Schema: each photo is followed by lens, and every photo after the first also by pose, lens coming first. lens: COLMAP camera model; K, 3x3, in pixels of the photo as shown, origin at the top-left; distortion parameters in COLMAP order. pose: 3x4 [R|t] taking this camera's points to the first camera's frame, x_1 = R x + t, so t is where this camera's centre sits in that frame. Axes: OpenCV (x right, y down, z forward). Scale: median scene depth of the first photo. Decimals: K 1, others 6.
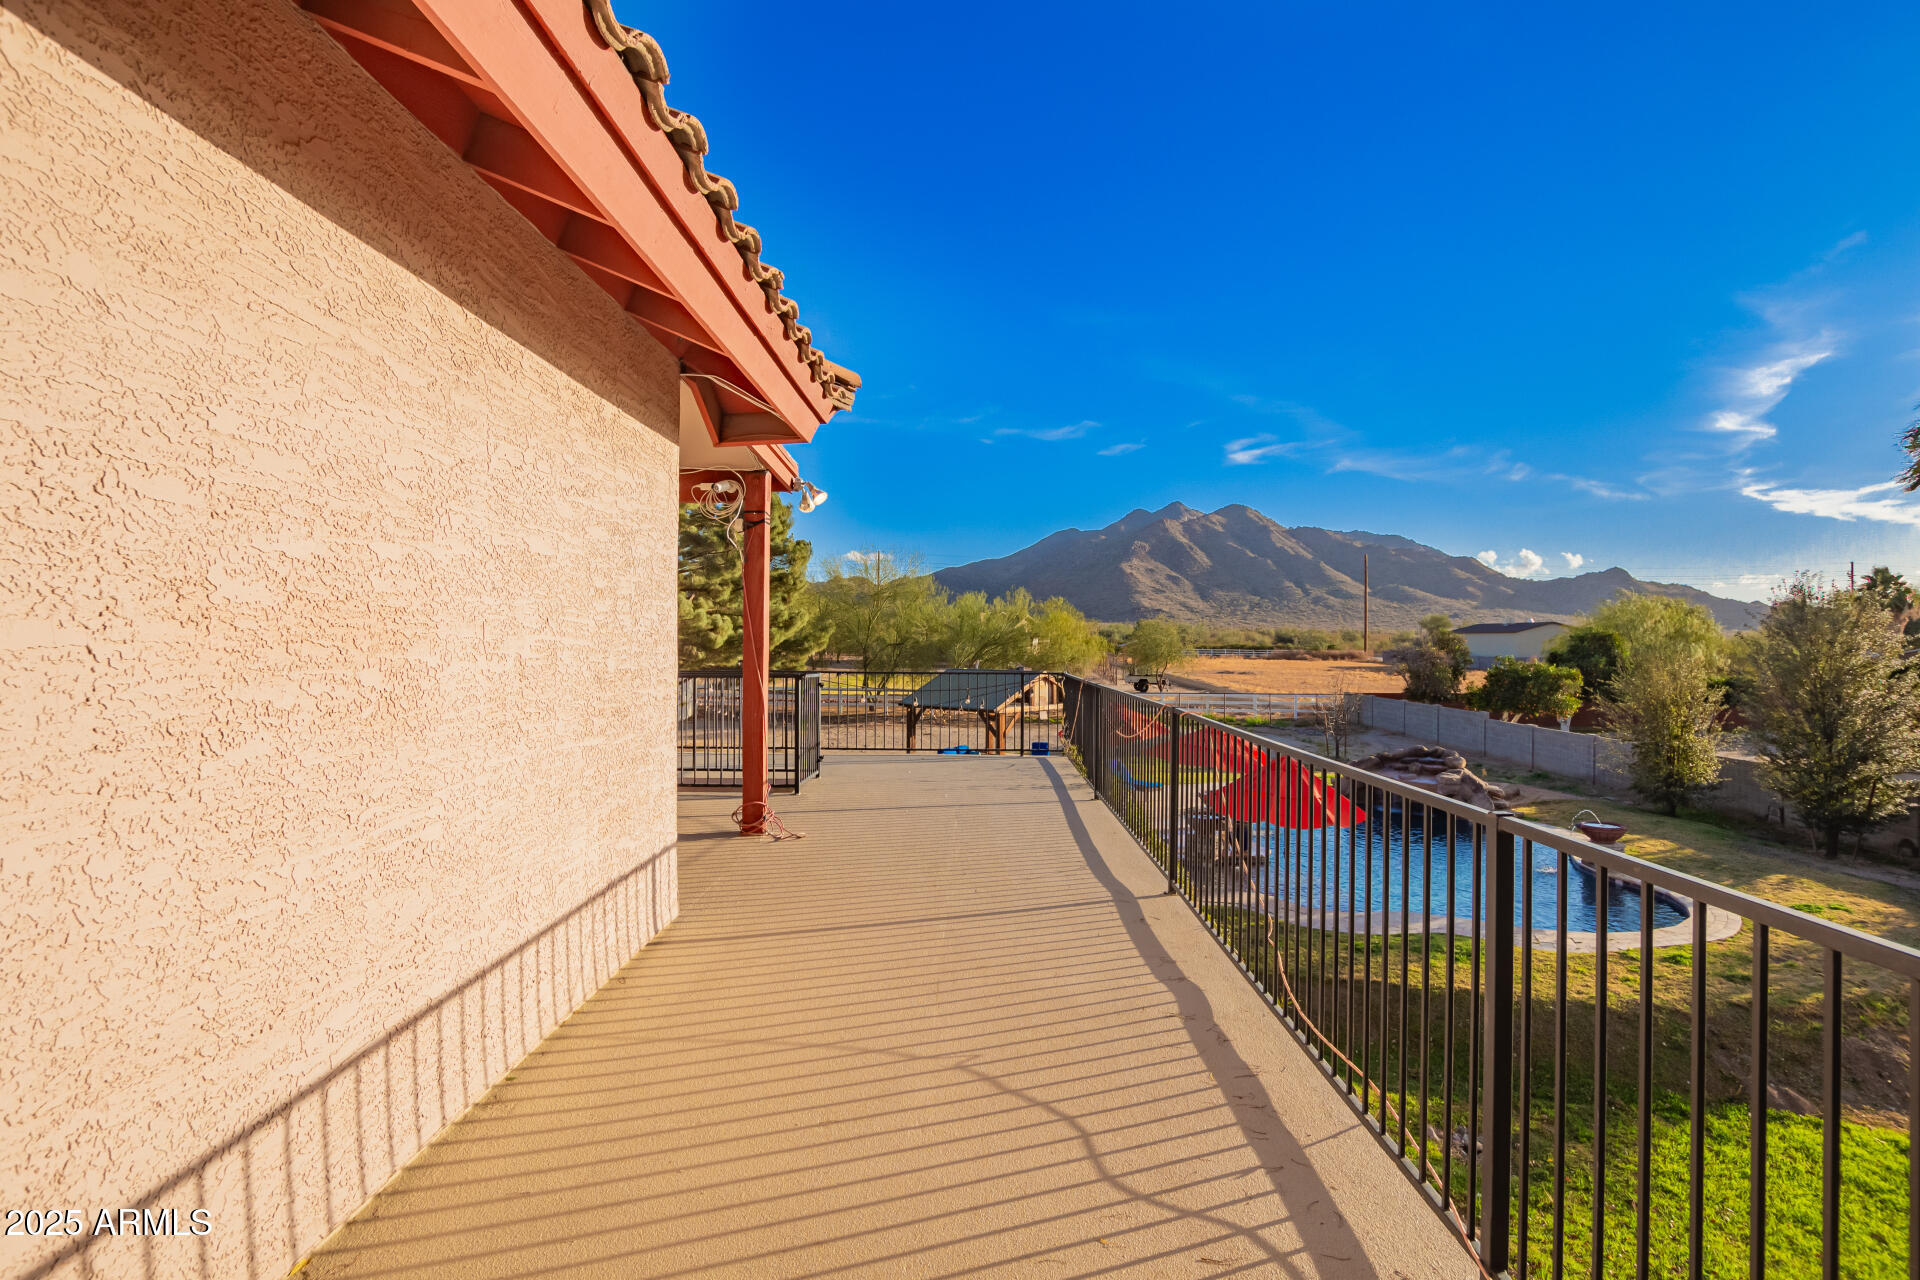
lens RADIAL K [[979.0, 0, 971.8], [0, 979.0, 636.1], [0, 0, 1]] dist [-0.031783, 0.005459]
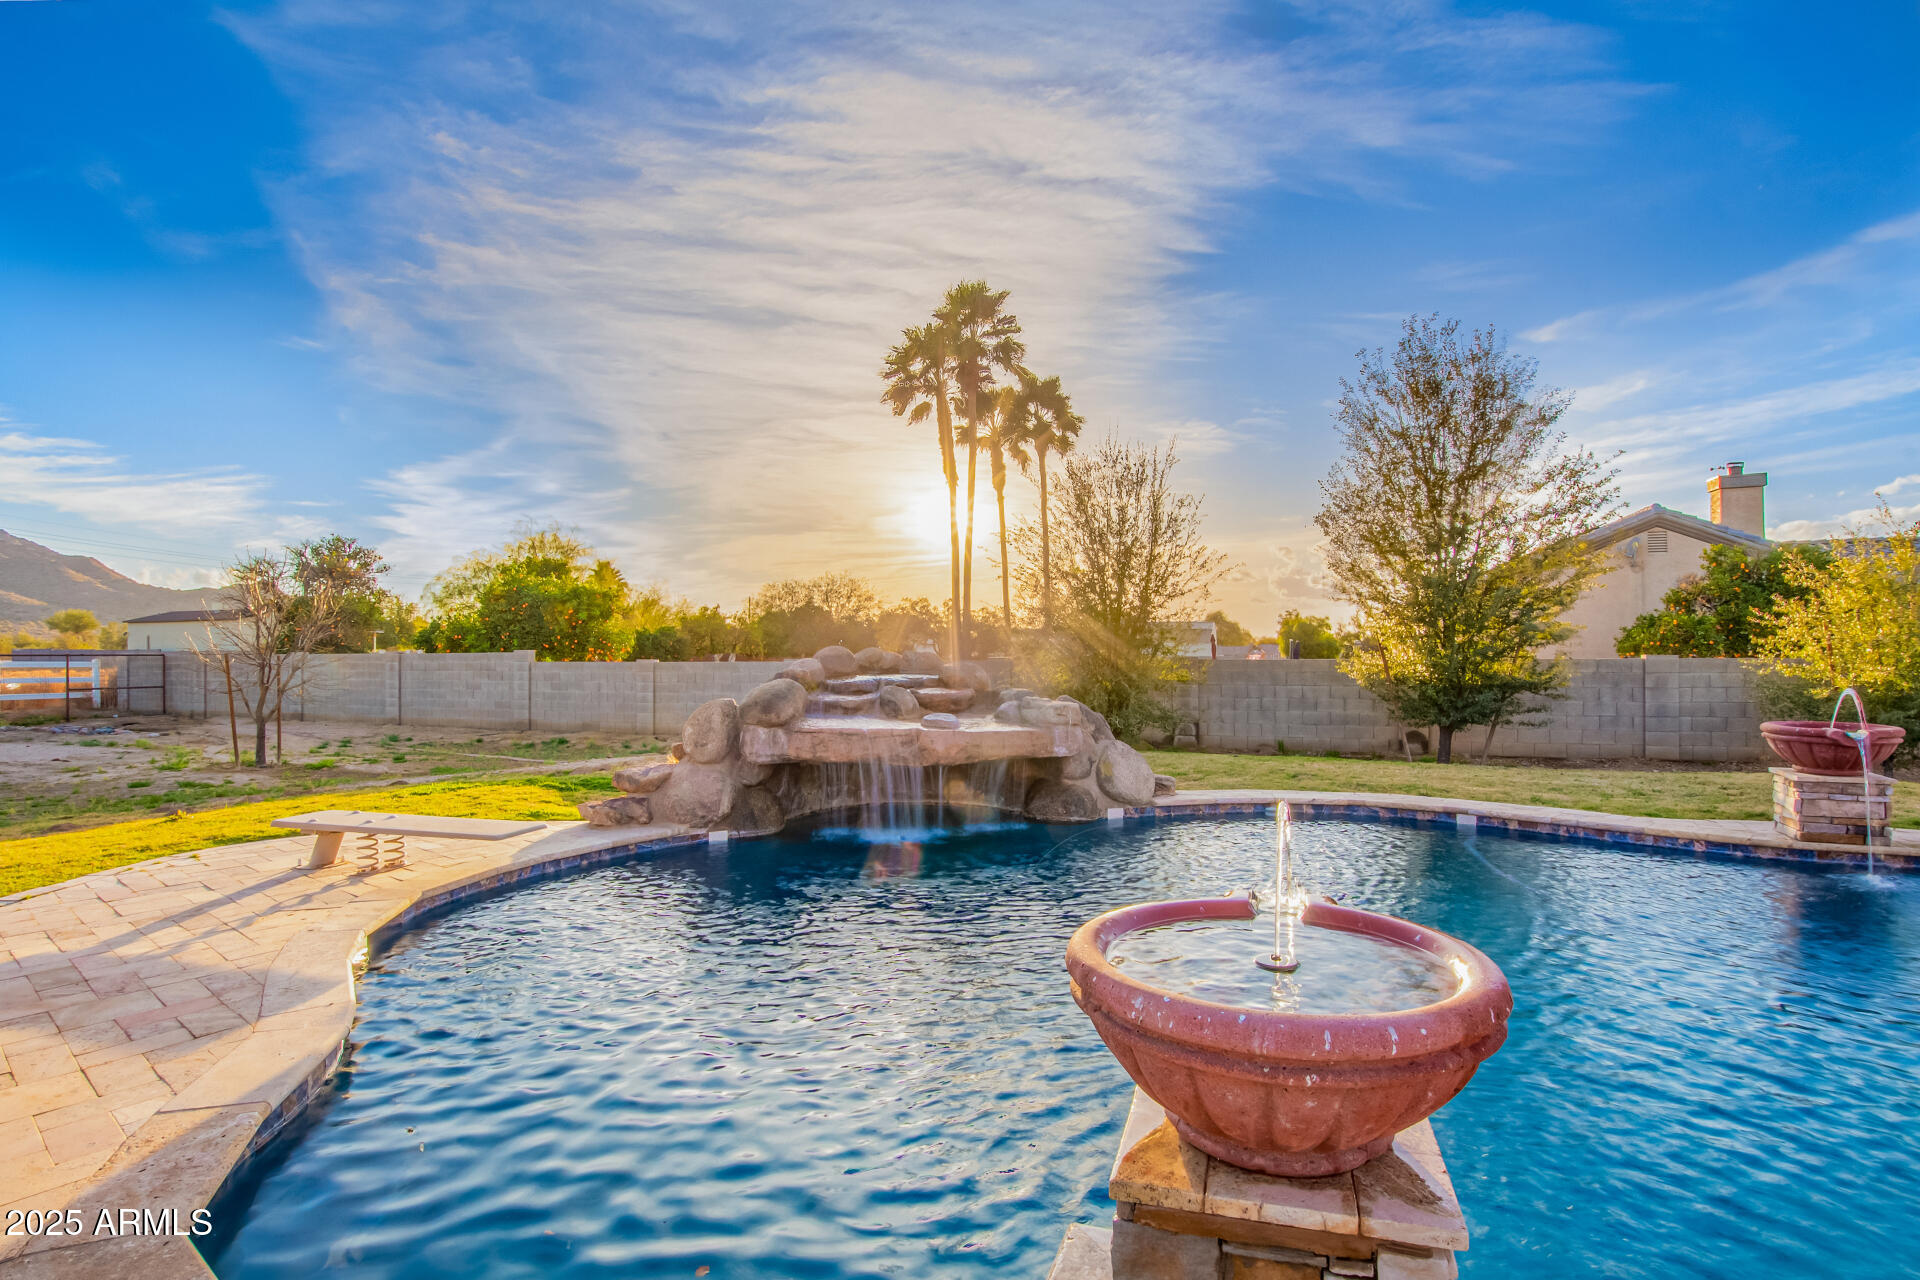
lens RADIAL K [[979.0, 0, 953.3], [0, 979.0, 659.9], [0, 0, 1]] dist [-0.031783, 0.005459]
pose [[0.349280, -0.014314, 0.936909, 0.023147], [0.008499, 0.999891, 0.012107, 0.019304], [-0.936980, 0.003734, 0.349363, 0.141223]]
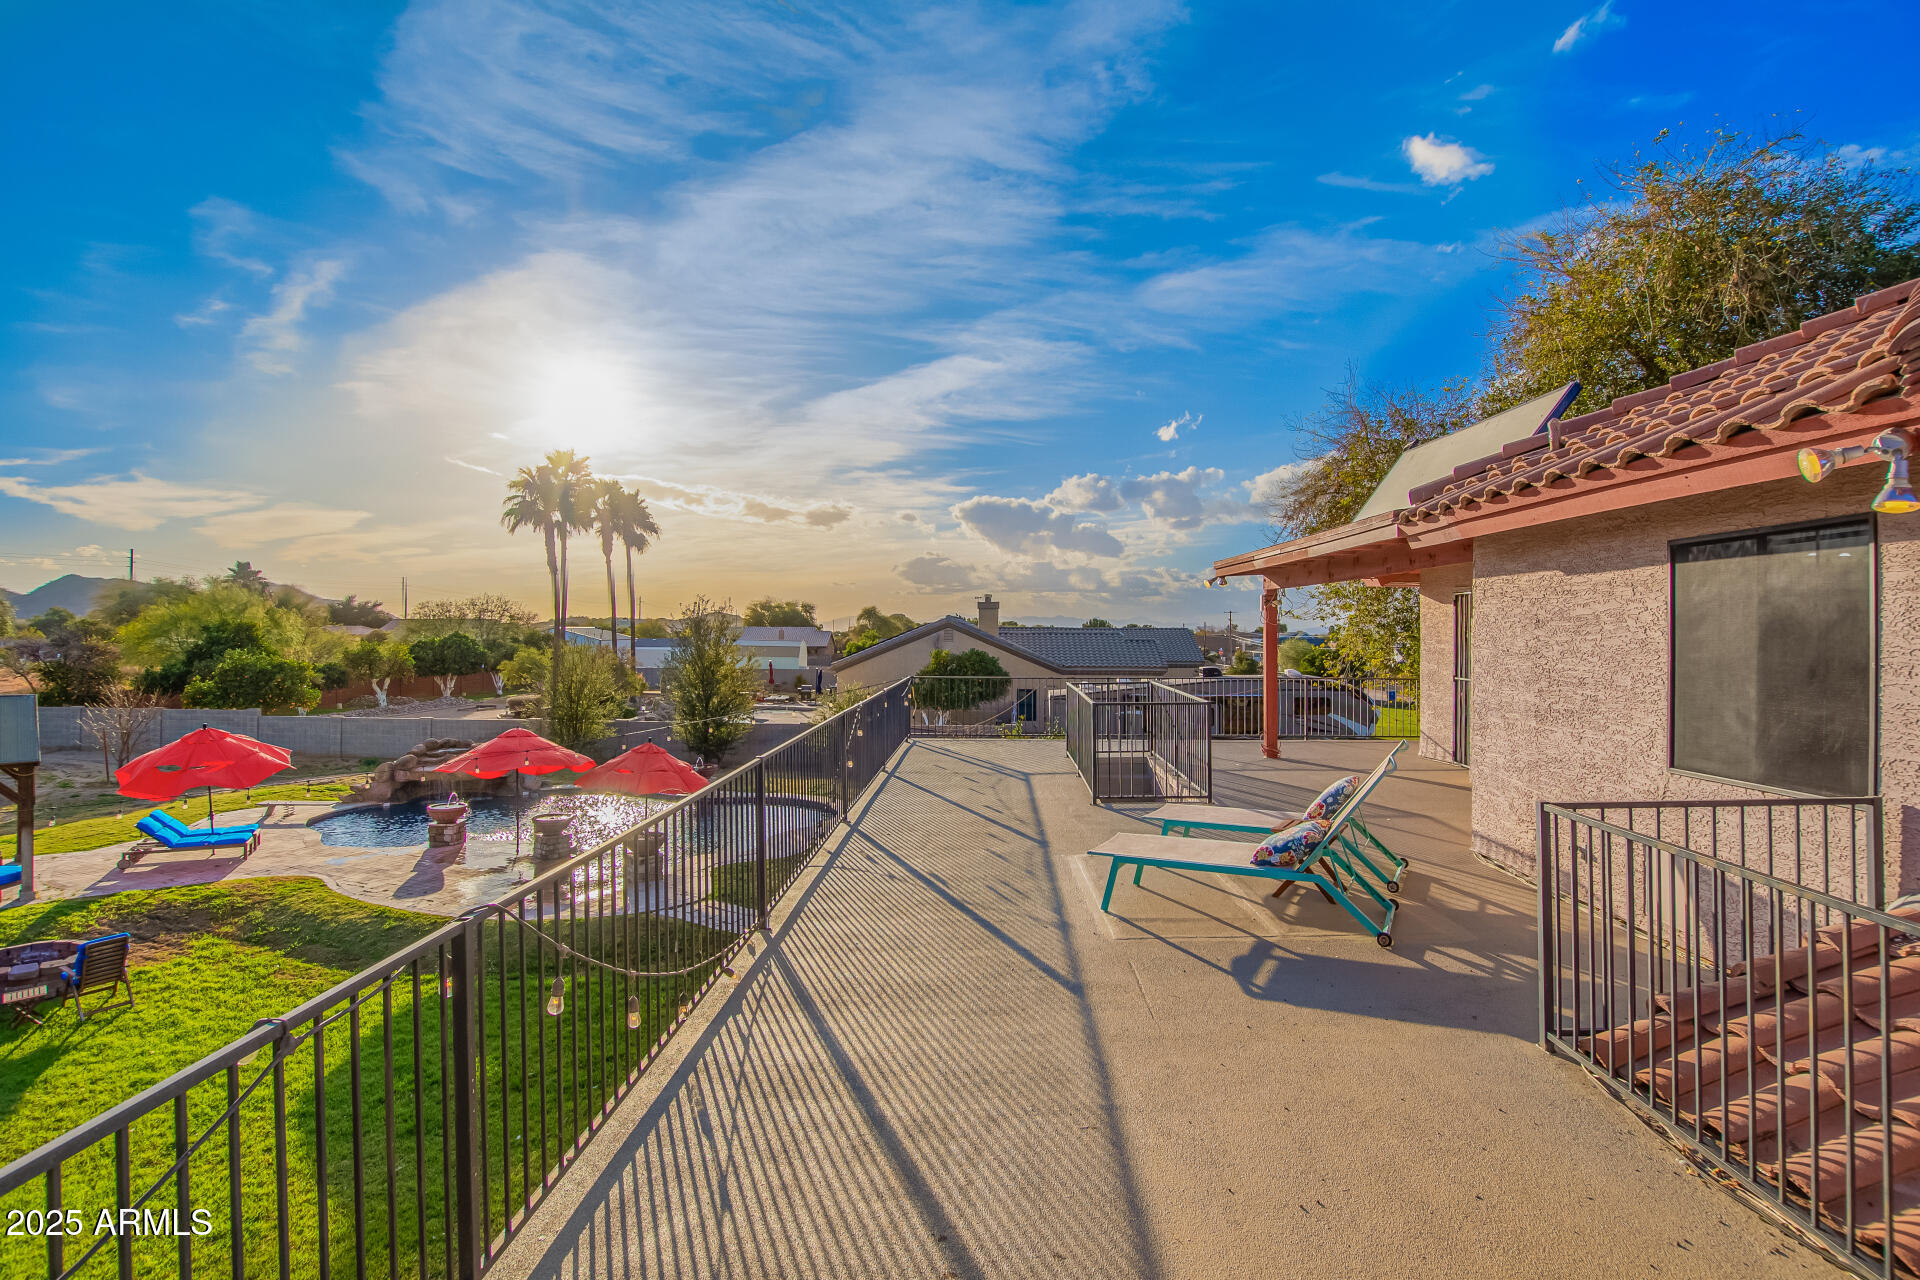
lens RADIAL K [[952.3, 0, 971.1], [0, 952.3, 648.8], [0, 0, 1]] dist [-0.027798, 0.002303]
pose [[0.023130, -0.024257, 0.999438, -0.092046], [-0.010184, 0.999648, 0.024497, -0.002666], [-0.999681, -0.010745, 0.022875, 0.066914]]
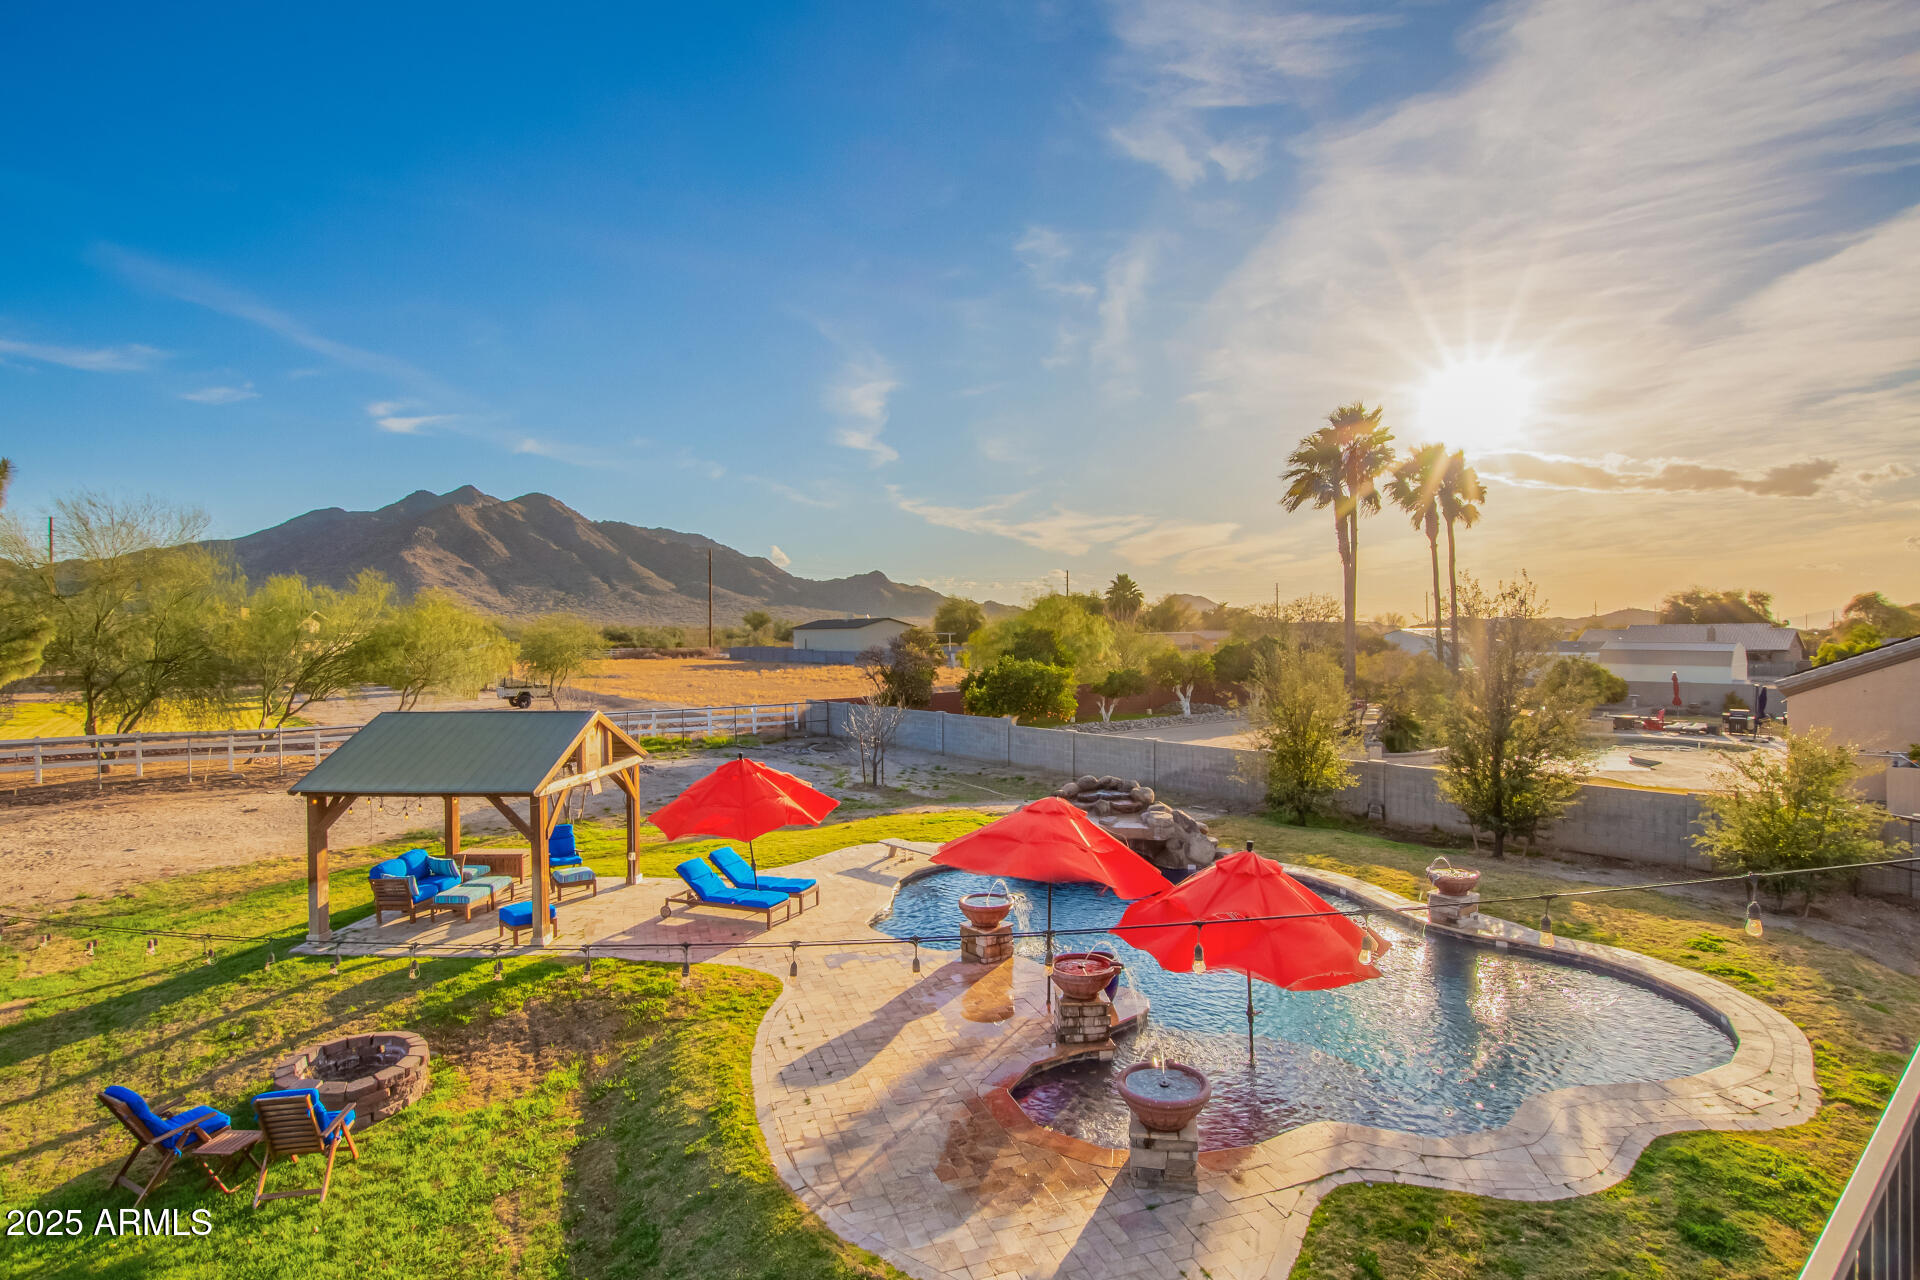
lens RADIAL K [[979.0, 0, 964.0], [0, 979.0, 651.7], [0, 0, 1]] dist [-0.031783, 0.005459]
pose [[0.775693, -0.023235, 0.630683, -0.021483], [0.010573, 0.999660, 0.023825, -0.001761], [-0.631022, -0.011812, 0.775675, 0.074610]]
